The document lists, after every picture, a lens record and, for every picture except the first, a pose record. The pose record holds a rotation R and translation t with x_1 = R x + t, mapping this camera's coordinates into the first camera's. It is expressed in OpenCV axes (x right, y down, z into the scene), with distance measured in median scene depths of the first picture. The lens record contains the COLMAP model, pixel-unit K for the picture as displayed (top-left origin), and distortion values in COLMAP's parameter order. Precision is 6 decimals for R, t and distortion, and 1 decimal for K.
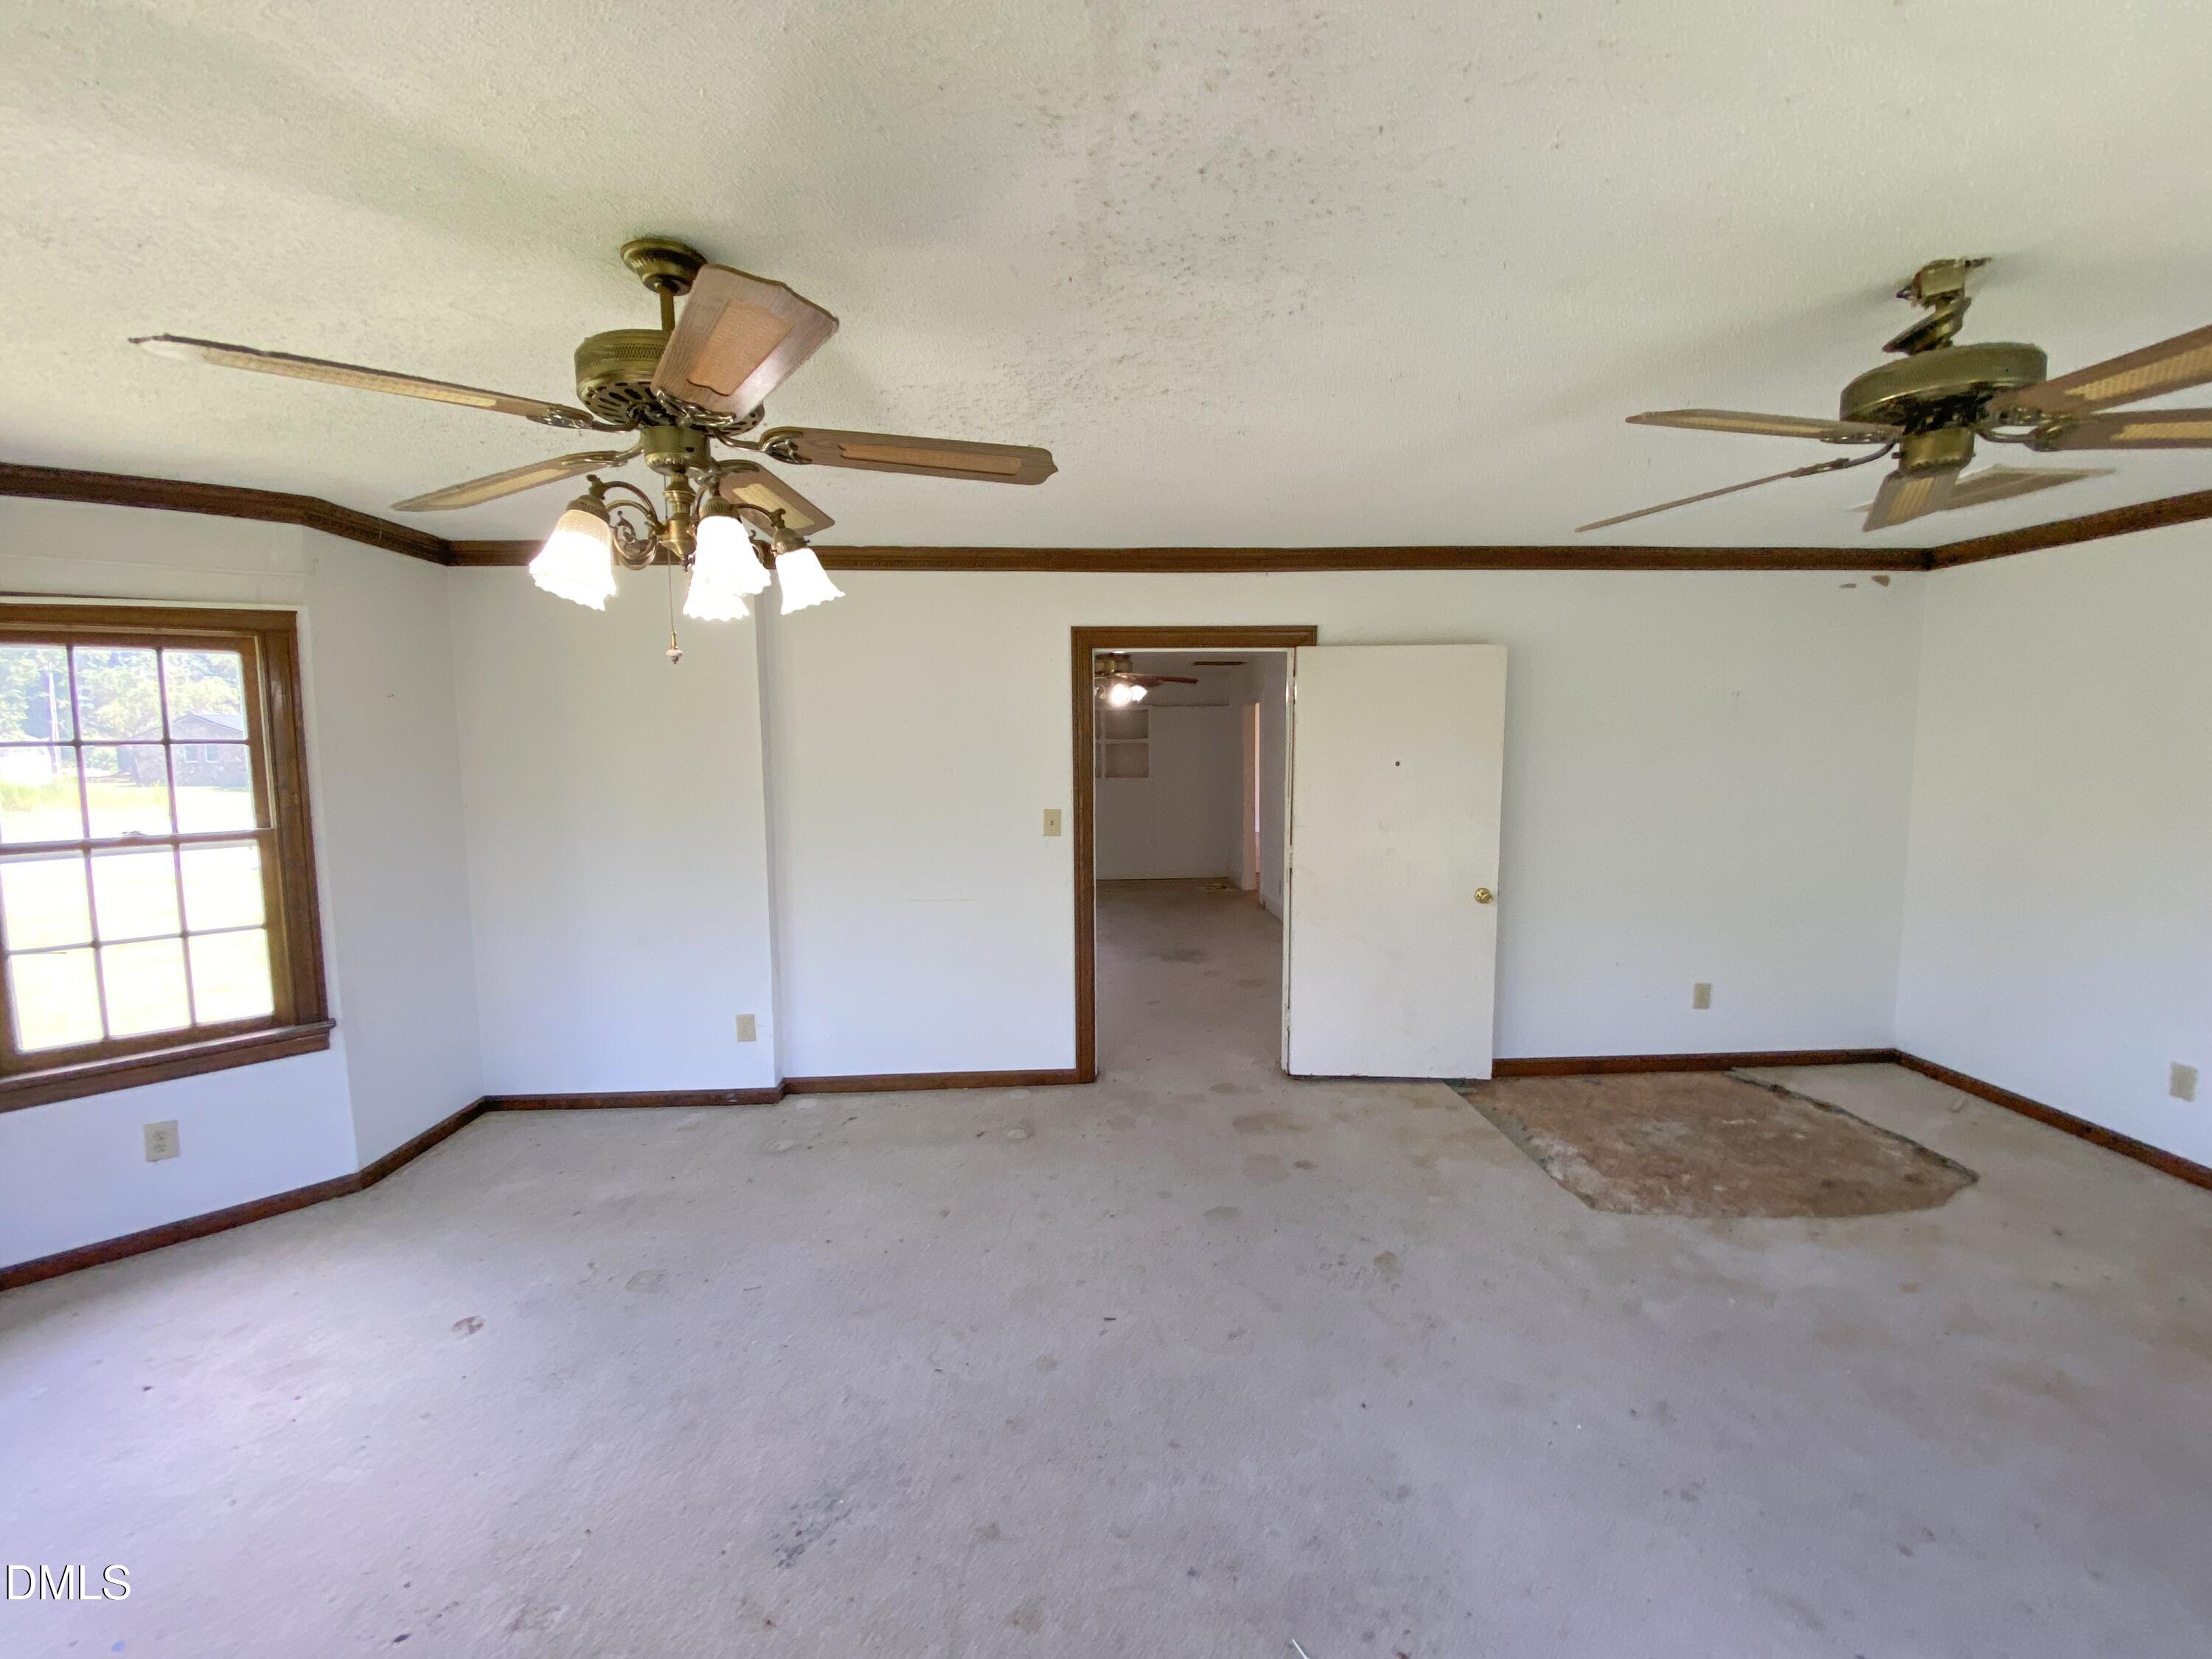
lens RADIAL K [[881.5, 0, 1101.6], [0, 881.5, 814.3], [0, 0, 1]] dist [0.020003, -0.012749]
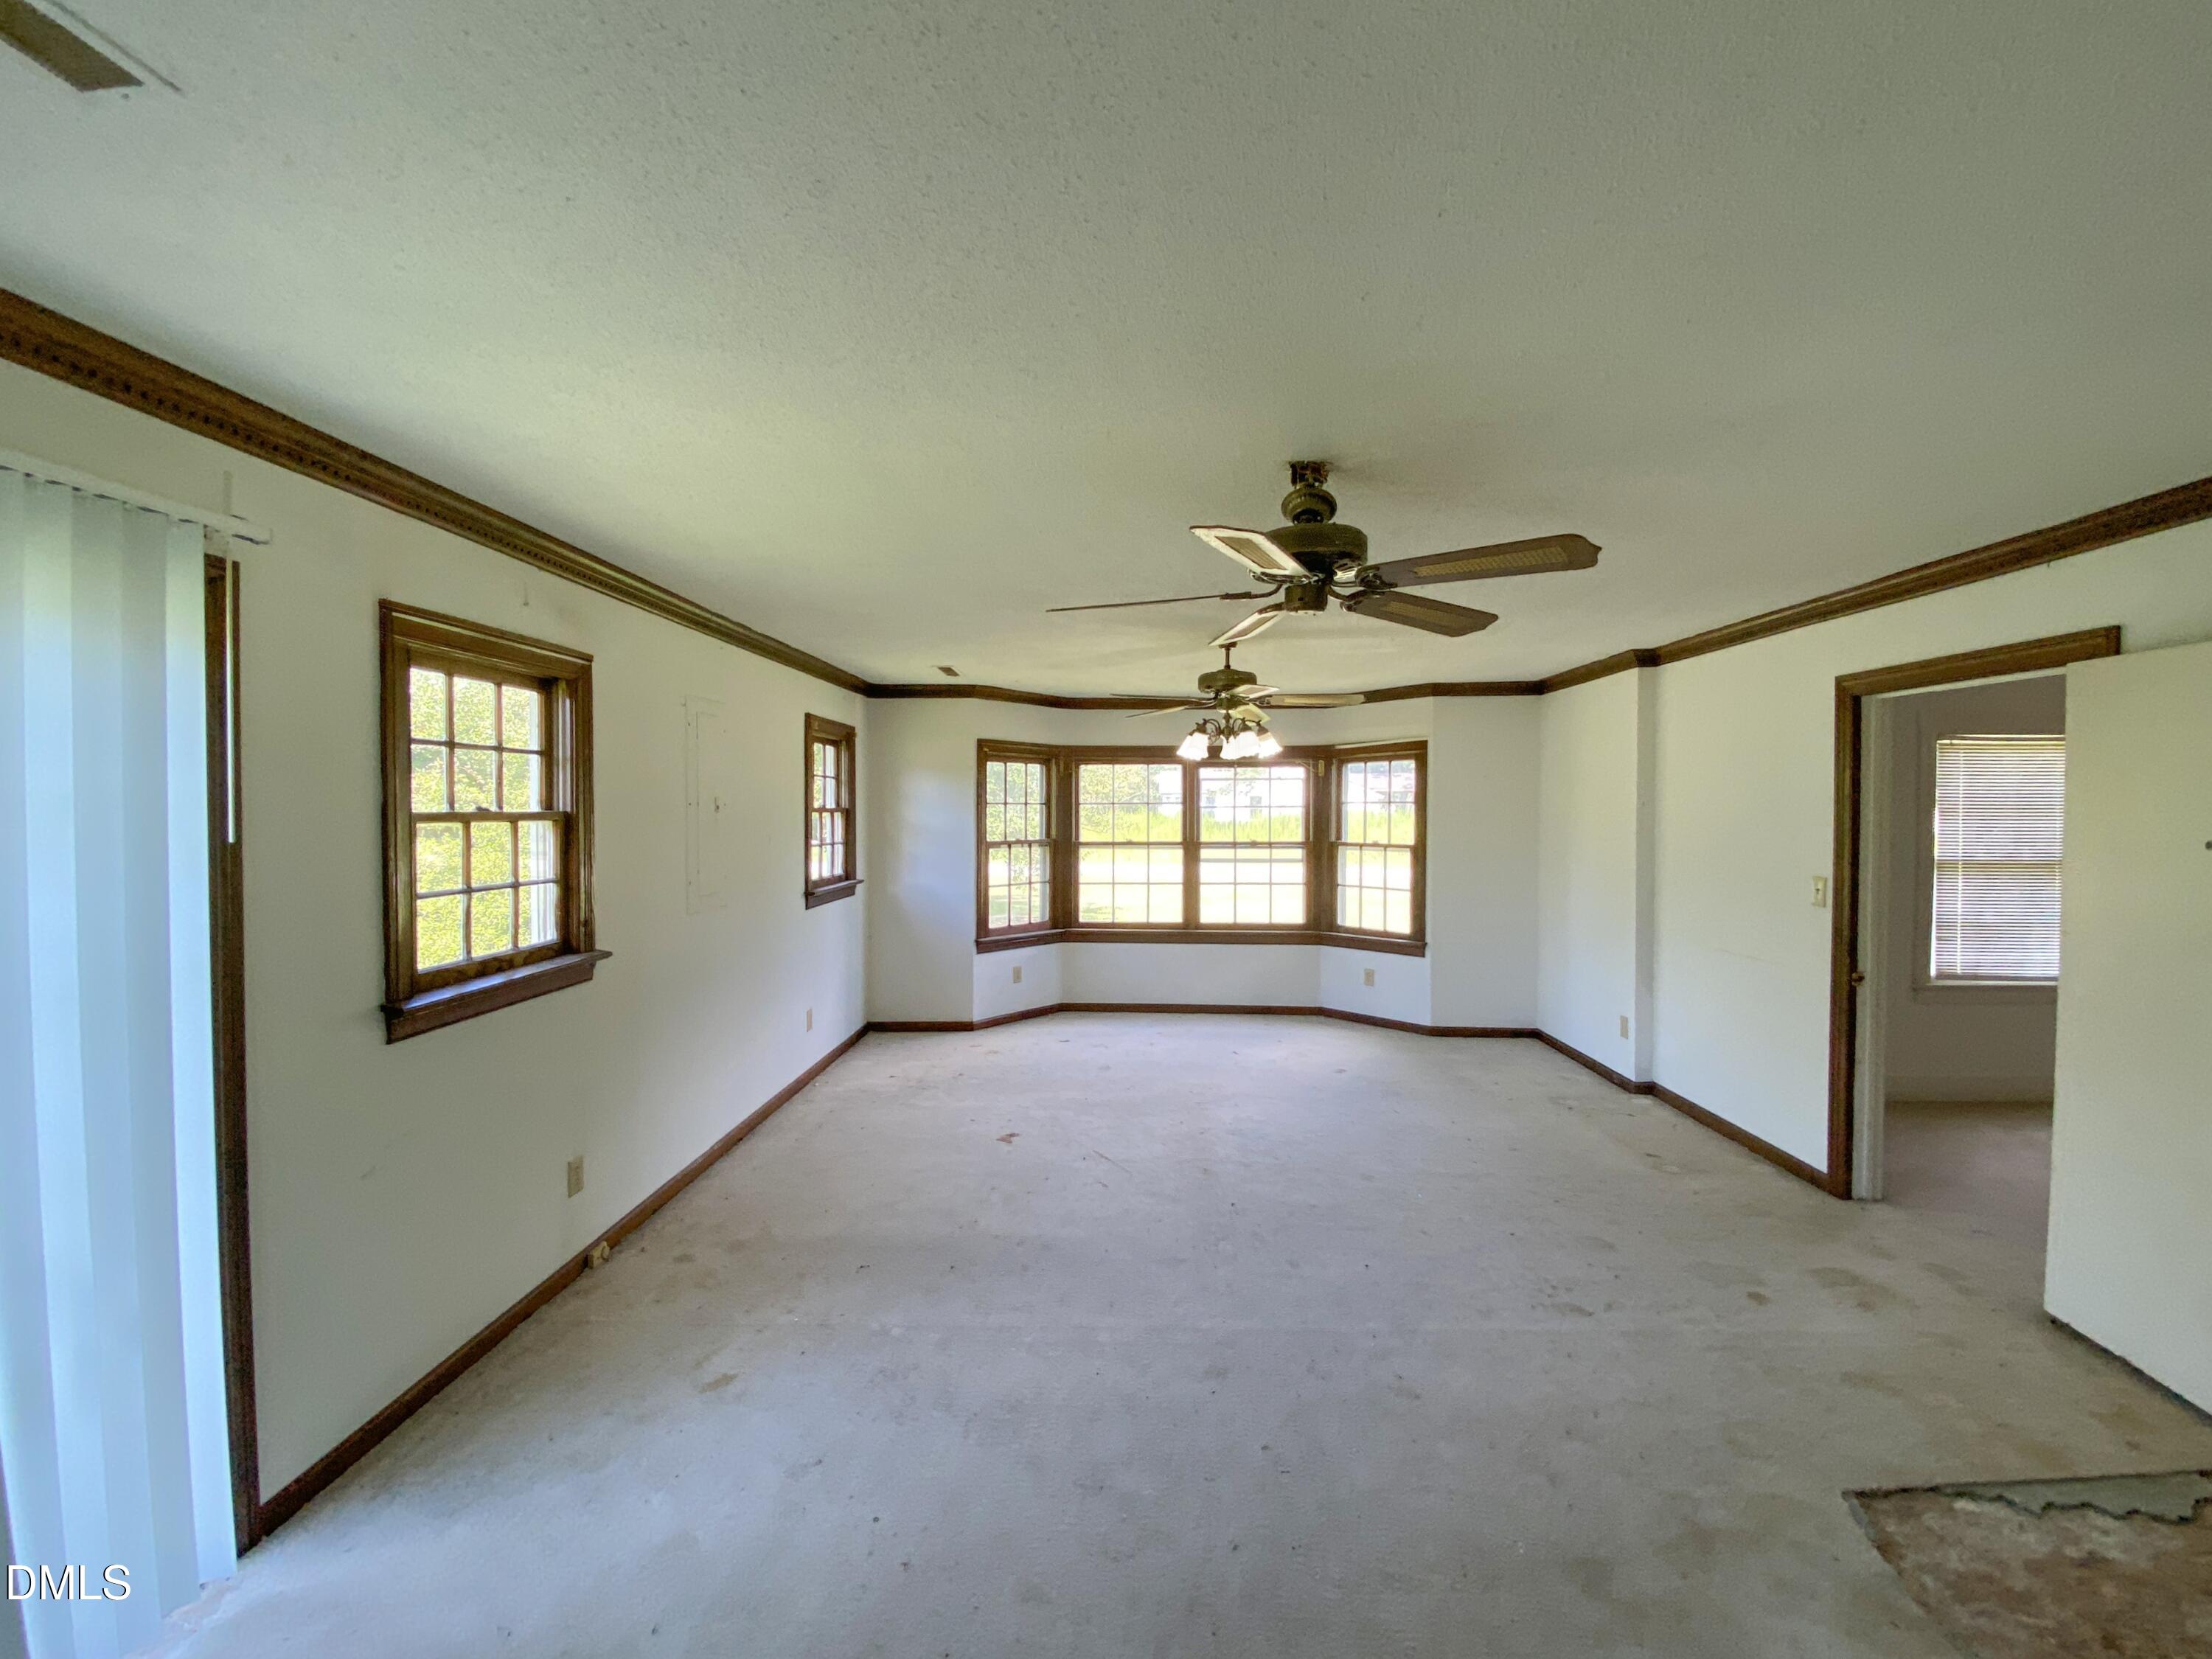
lens RADIAL K [[895.3, 0, 1105.2], [0, 895.3, 818.3], [0, 0, 1]] dist [0.000794, -0.012916]
pose [[-0.072022, 0.019453, -0.997213, 1.033046], [-0.076008, 0.996795, 0.024935, -0.037774], [0.994503, 0.077592, -0.070313, 0.364512]]
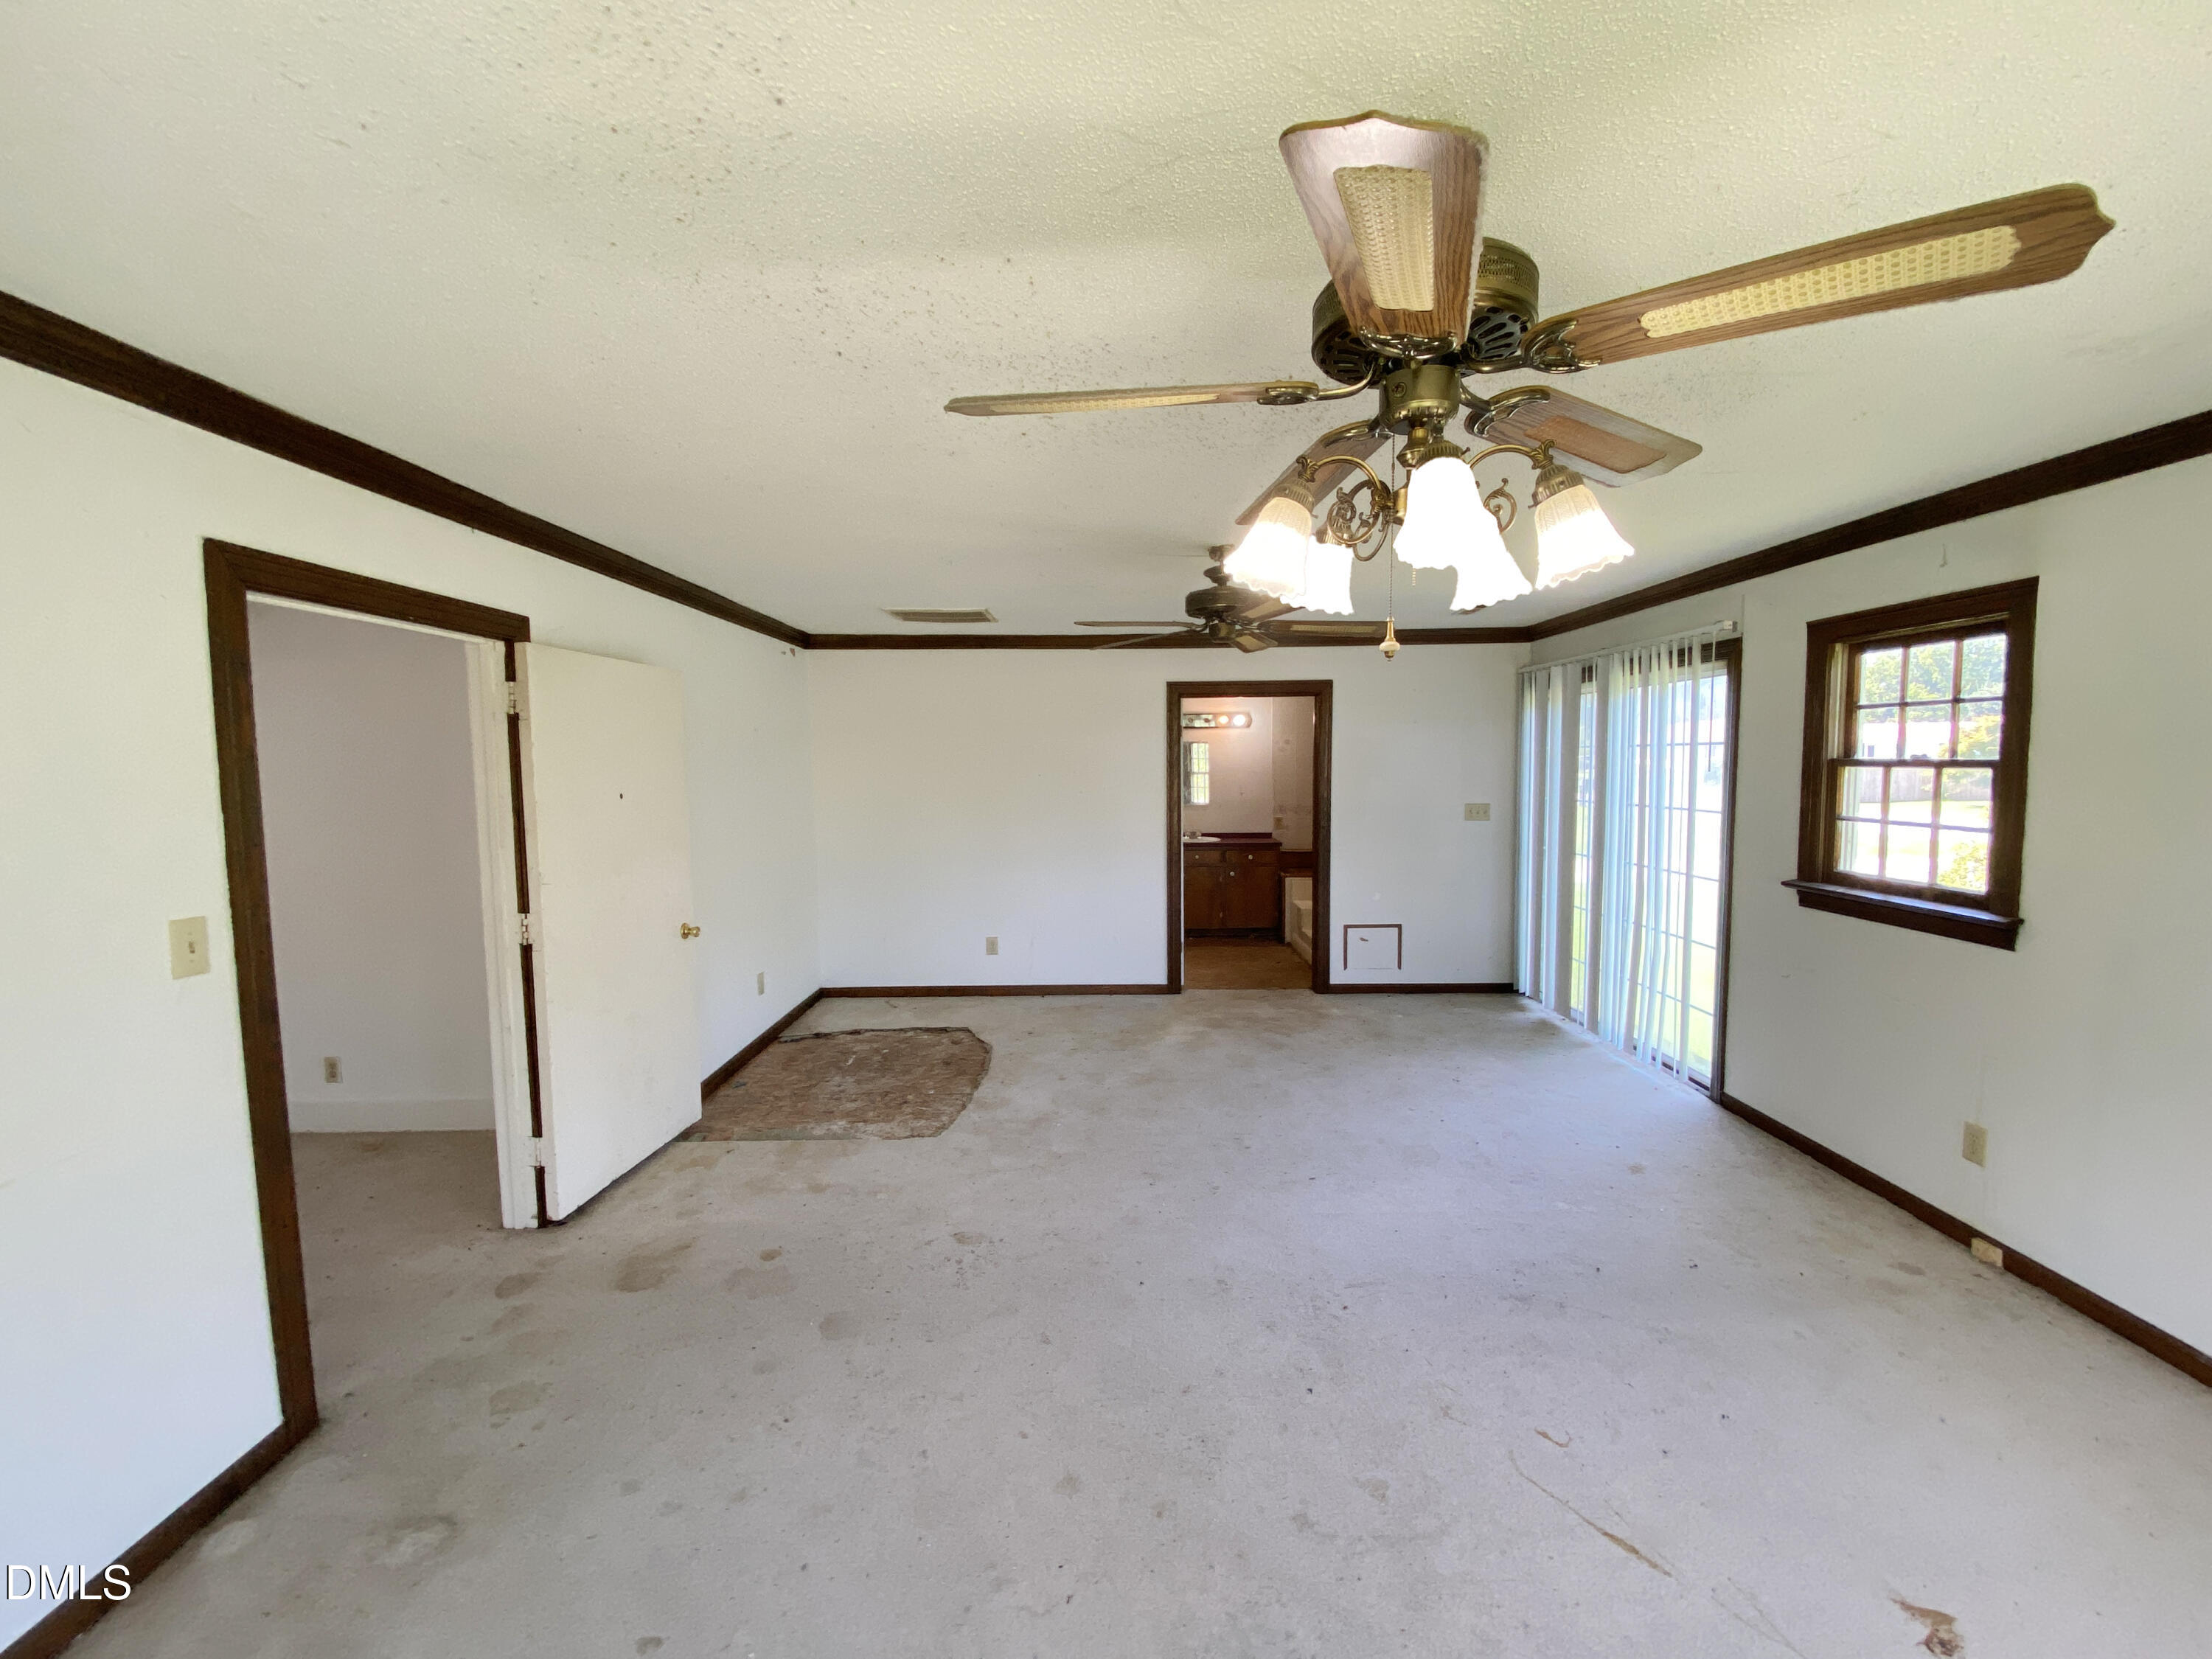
lens RADIAL K [[895.3, 0, 1105.2], [0, 895.3, 818.3], [0, 0, 1]] dist [0.000794, -0.012916]
pose [[0.030440, -0.058017, 0.997851, -0.566774], [0.090031, 0.994415, 0.055071, -0.045634], [-0.995474, 0.088161, 0.035493, 0.556615]]
